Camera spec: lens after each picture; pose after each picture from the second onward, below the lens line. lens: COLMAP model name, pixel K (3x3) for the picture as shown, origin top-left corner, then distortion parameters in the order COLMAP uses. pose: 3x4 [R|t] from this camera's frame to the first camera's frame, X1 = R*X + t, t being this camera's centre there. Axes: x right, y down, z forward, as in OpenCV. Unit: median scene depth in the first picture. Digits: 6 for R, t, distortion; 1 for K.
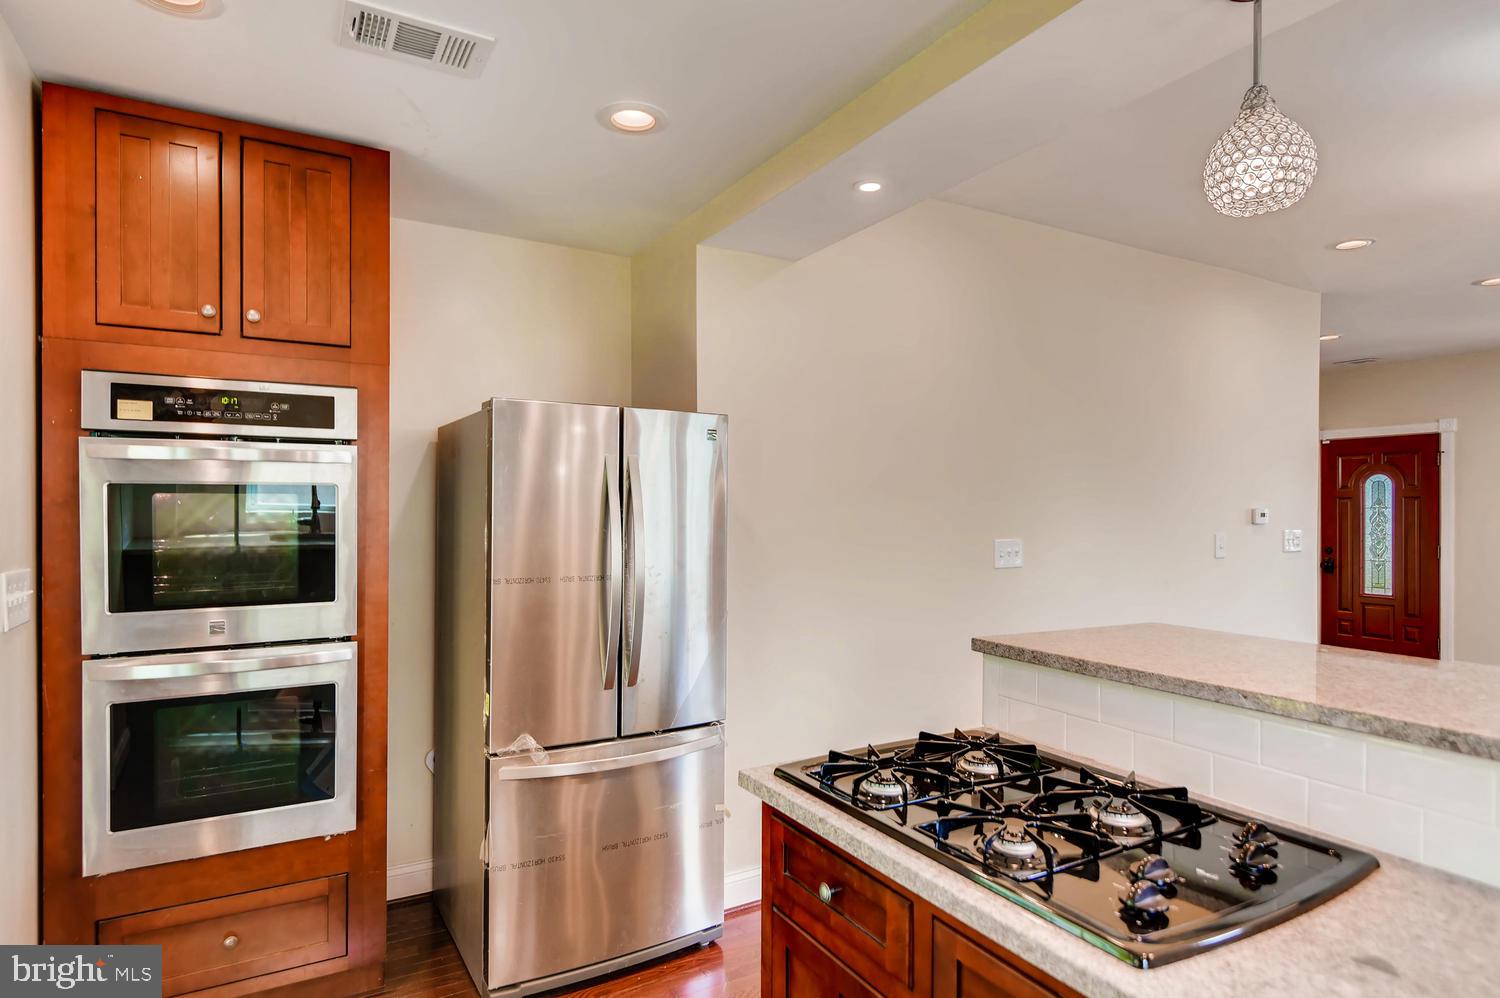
lens RADIAL K [[827.2, 0, 752.6], [0, 827.2, 481.6], [0, 0, 1]] dist [0.032481, -0.051037]
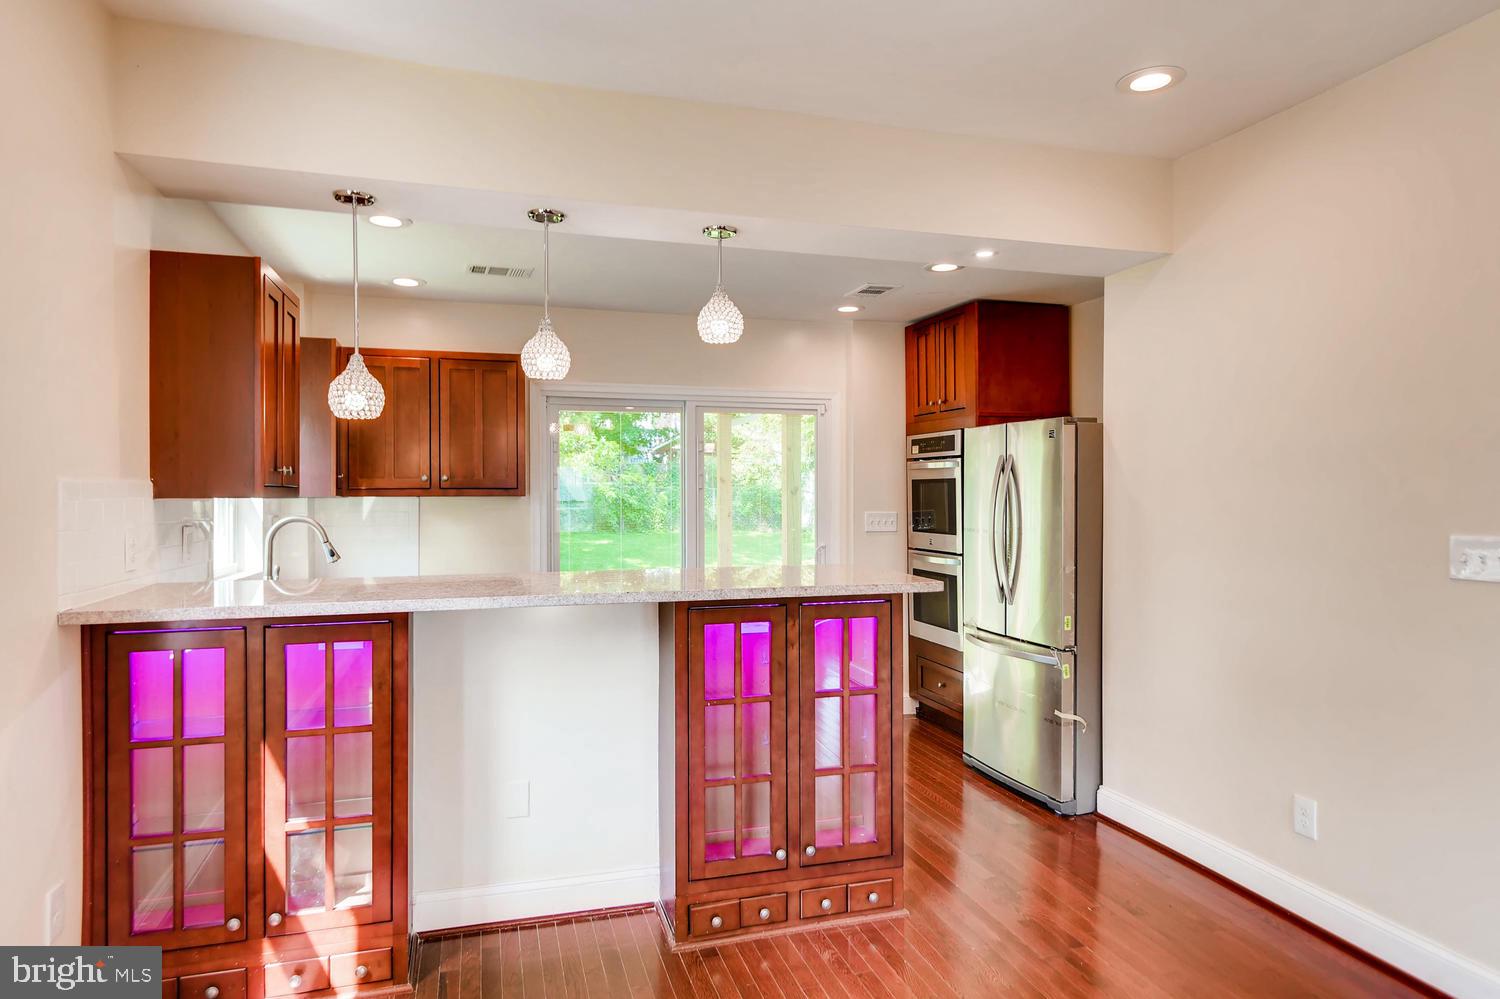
lens RADIAL K [[827.2, 0, 752.6], [0, 827.2, 482.1], [0, 0, 1]] dist [0.032481, -0.051037]
pose [[-0.205484, -0.011645, -0.978591, 1.583193], [0.030022, 0.999384, -0.018197, 0.035814], [0.978200, -0.033118, -0.205008, 0.932034]]
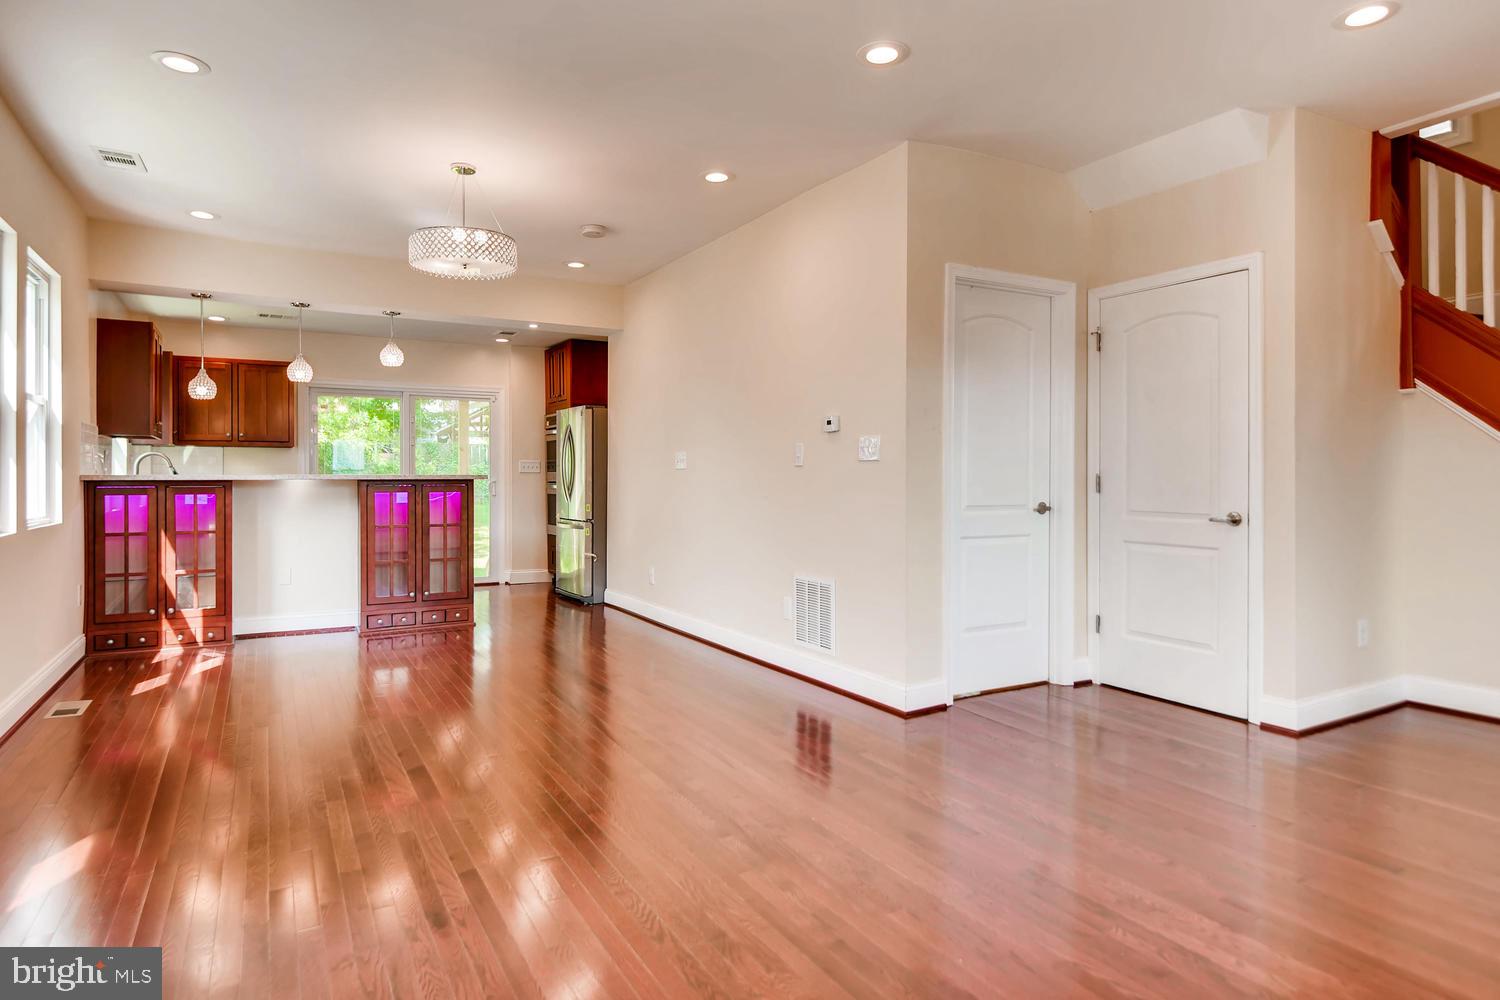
lens RADIAL K [[827.2, 0, 752.6], [0, 827.2, 482.6], [0, 0, 1]] dist [0.032481, -0.051037]
pose [[0.007042, 0.002225, -0.999973, 3.063832], [0.030353, 0.999536, 0.002437, 0.204763], [0.999514, -0.030370, 0.006971, 1.780063]]
